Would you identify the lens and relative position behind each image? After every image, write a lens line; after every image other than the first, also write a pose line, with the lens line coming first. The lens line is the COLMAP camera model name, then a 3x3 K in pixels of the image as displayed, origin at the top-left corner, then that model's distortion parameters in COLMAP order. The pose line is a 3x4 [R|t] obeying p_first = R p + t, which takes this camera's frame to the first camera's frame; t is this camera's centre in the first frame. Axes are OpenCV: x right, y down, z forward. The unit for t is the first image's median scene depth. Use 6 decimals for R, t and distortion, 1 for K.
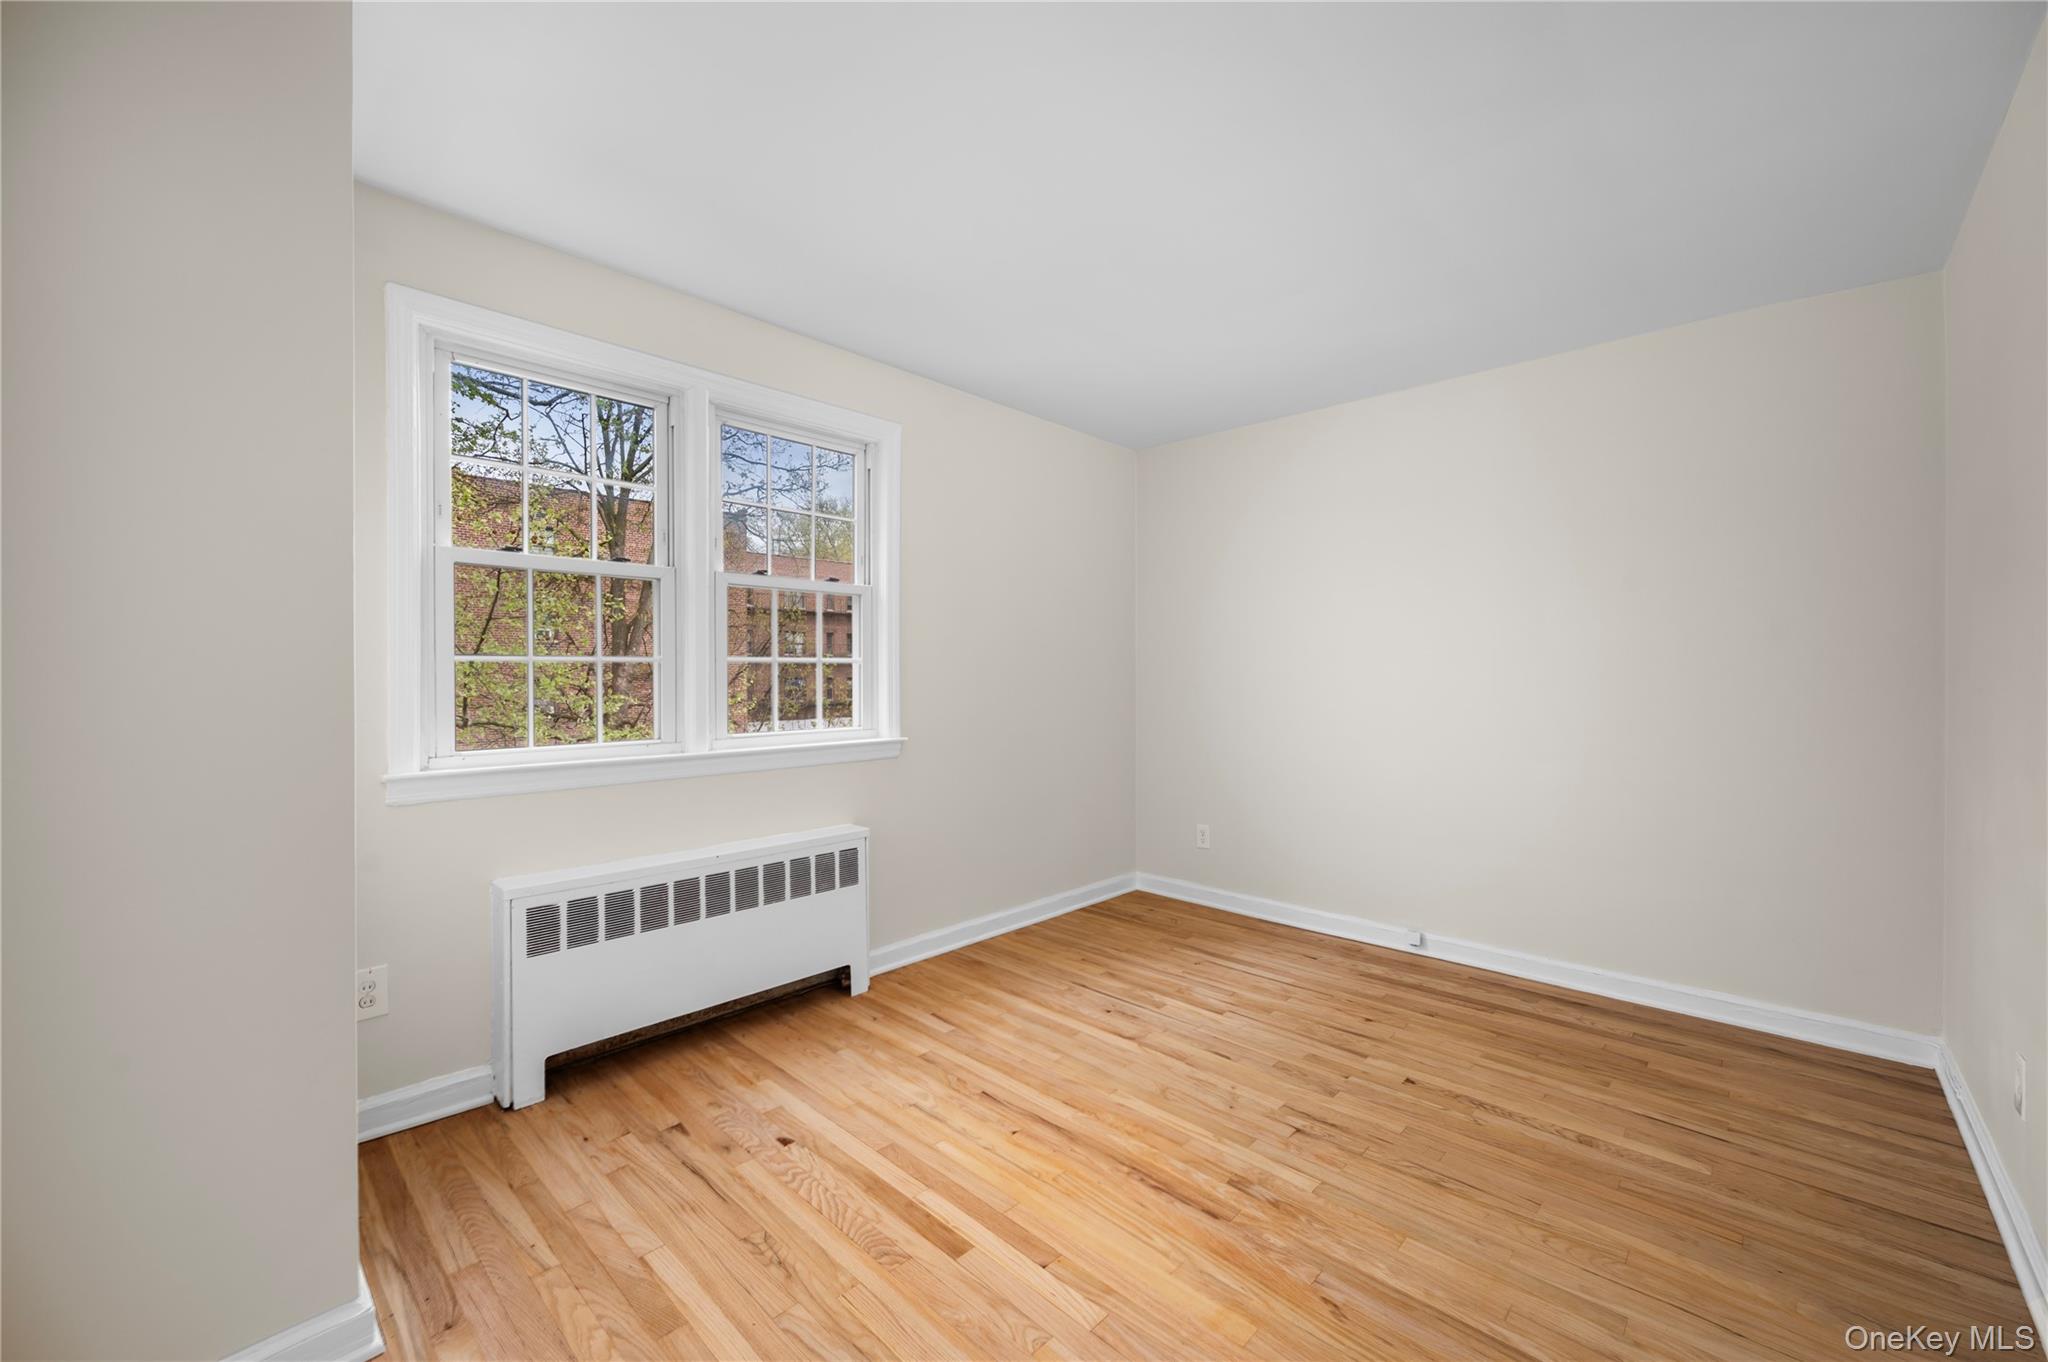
lens RADIAL K [[808.1, 0, 1024.0], [0, 808.1, 681.0], [0, 0, 1]] dist [-0.017574, 0.000083]
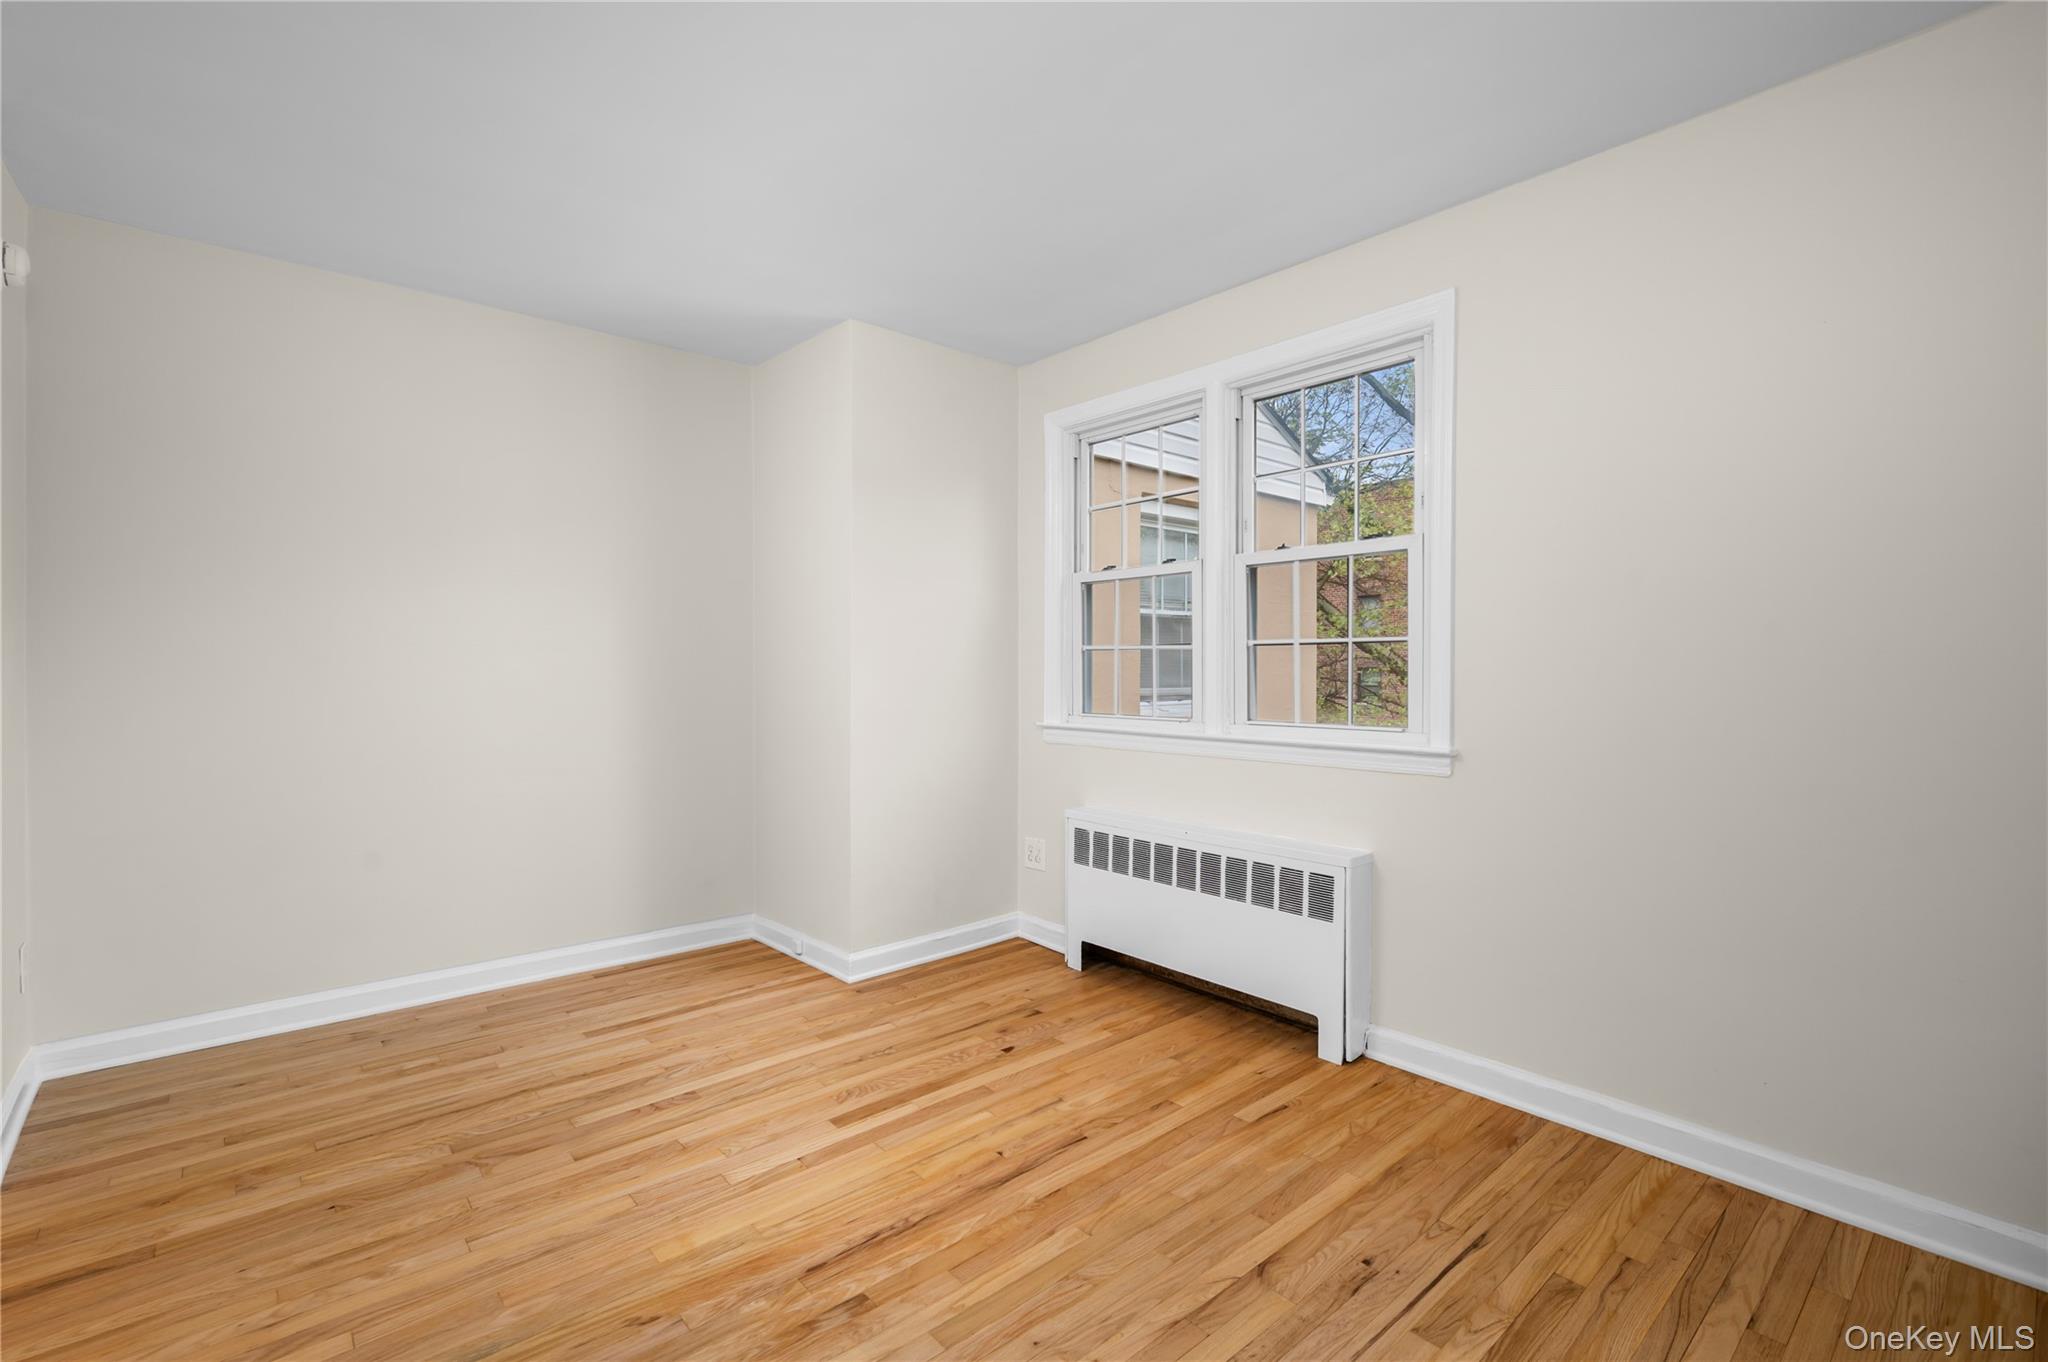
lens RADIAL K [[933.2, 0, 1024.0], [0, 933.2, 681.0], [0, 0, 1]] dist [-0.010928, -0.000014]
pose [[-0.100503, 0.023467, -0.994660, 0.951771], [-0.009098, 0.999658, 0.024504, -0.004753], [0.994895, 0.011512, -0.100255, 1.039744]]
